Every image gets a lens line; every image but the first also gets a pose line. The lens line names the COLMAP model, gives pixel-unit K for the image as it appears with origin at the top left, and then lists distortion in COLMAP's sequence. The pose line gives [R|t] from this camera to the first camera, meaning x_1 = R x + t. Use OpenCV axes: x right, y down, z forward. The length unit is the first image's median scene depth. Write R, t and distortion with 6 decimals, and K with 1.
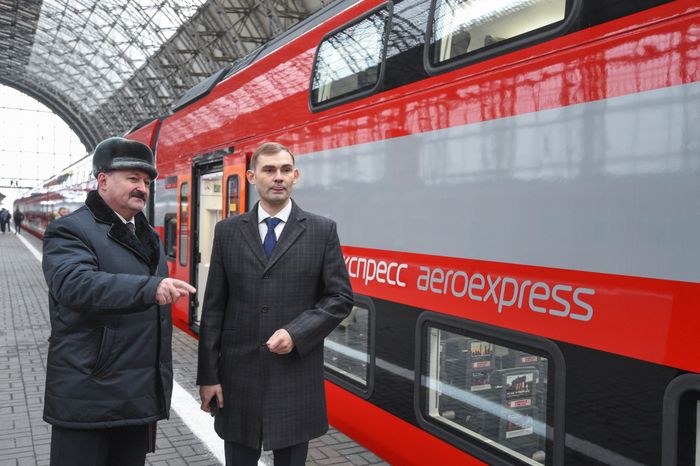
lens RADIAL K [[647.7, 0, 351.5], [0, 647.7, 237.2], [0, 0, 1]] dist [-0.008982, 0.000000]
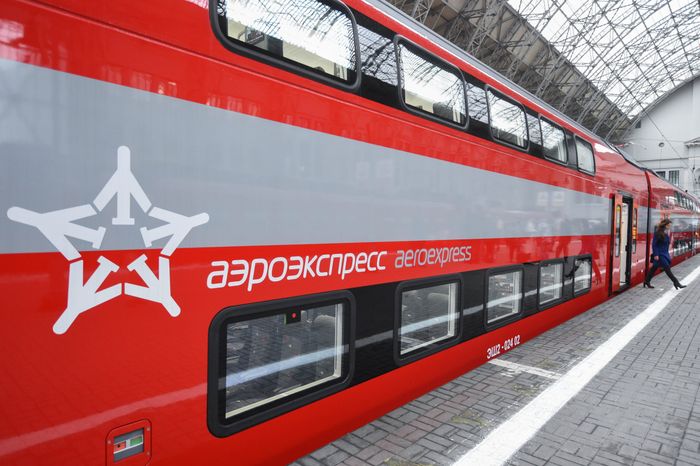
lens RADIAL K [[443.6, 0, 352.2], [0, 443.6, 228.7], [0, 0, 1]] dist [0.046388, 0.000660]
pose [[-0.339150, -0.056944, 0.939007, -0.698125], [-0.010755, 0.998336, 0.056657, -0.050459], [-0.940671, 0.009117, -0.339198, 1.337830]]
